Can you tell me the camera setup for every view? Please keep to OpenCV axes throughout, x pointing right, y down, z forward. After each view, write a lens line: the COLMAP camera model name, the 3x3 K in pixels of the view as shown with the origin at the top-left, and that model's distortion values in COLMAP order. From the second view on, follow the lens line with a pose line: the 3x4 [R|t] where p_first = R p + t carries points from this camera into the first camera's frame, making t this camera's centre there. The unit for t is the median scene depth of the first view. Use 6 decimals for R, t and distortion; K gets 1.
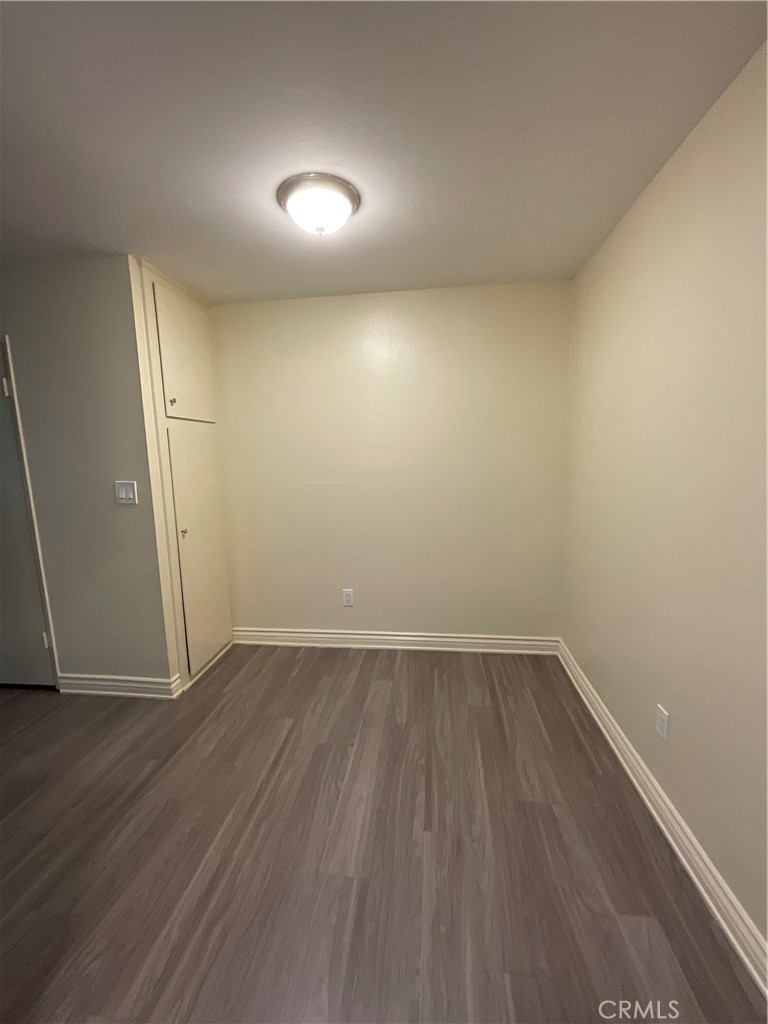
lens RADIAL K [[413.2, 0, 386.9], [0, 413.2, 515.7], [0, 0, 1]] dist [-0.002150, 0.001767]
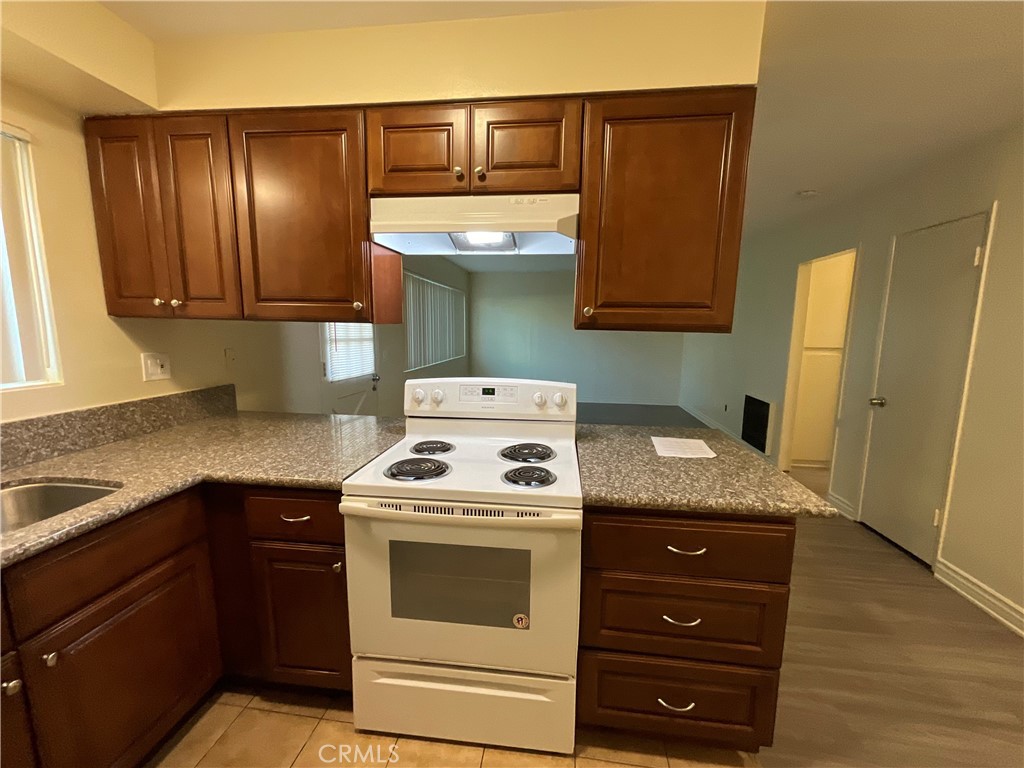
lens RADIAL K [[413.2, 0, 513.5], [0, 413.2, 387.0], [0, 0, 1]] dist [-0.002150, 0.001767]
pose [[-0.010370, 0.164645, -0.986298, 0.098646], [-0.147069, 0.975374, 0.164368, -0.012276], [0.989072, 0.146759, 0.014100, -0.043454]]
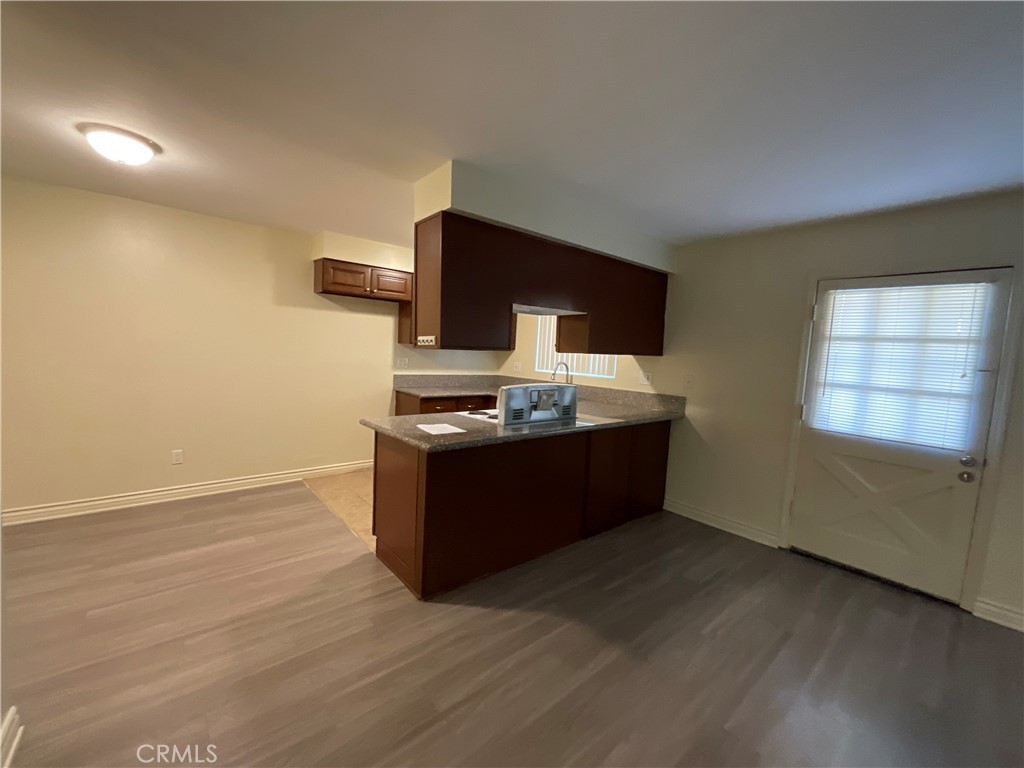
lens RADIAL K [[413.2, 0, 512.4], [0, 413.2, 387.9], [0, 0, 1]] dist [-0.002150, 0.001767]
pose [[-0.740042, -0.074156, 0.668459, -1.540539], [0.057486, 0.983291, 0.172724, -0.112270], [-0.670099, 0.166250, -0.723414, 0.958691]]
